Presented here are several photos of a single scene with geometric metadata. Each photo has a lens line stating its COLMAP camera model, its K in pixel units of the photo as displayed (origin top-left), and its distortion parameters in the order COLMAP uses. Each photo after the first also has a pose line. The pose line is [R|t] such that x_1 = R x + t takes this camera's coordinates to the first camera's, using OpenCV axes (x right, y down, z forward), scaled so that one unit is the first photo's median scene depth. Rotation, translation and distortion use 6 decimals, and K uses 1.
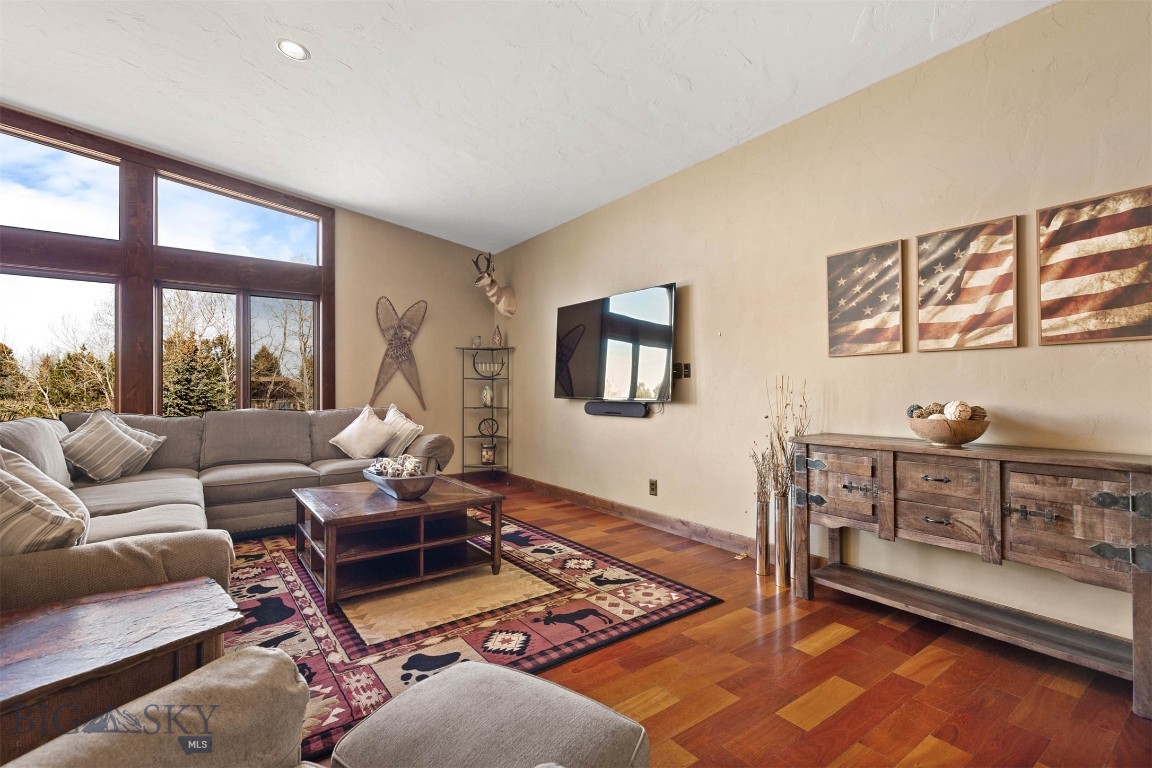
lens RADIAL K [[523.2, 0, 573.5], [0, 523.2, 388.3], [0, 0, 1]] dist [0.000577, 0.000034]
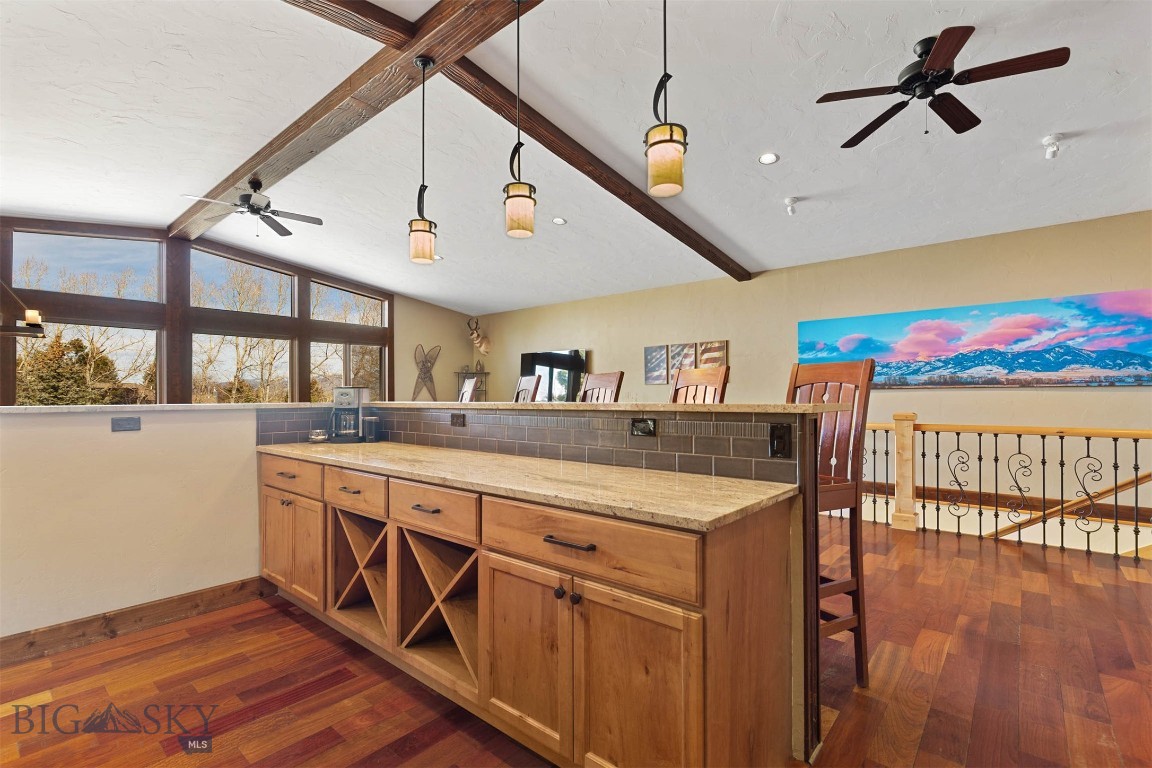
lens RADIAL K [[533.4, 0, 576.4], [0, 533.4, 397.5], [0, 0, 1]] dist [0.000315, -0.000027]
pose [[0.973310, -0.003899, 0.229461, -0.327560], [0.002625, 0.999979, 0.005853, -0.007722], [-0.229480, -0.005095, 0.973300, -1.075643]]
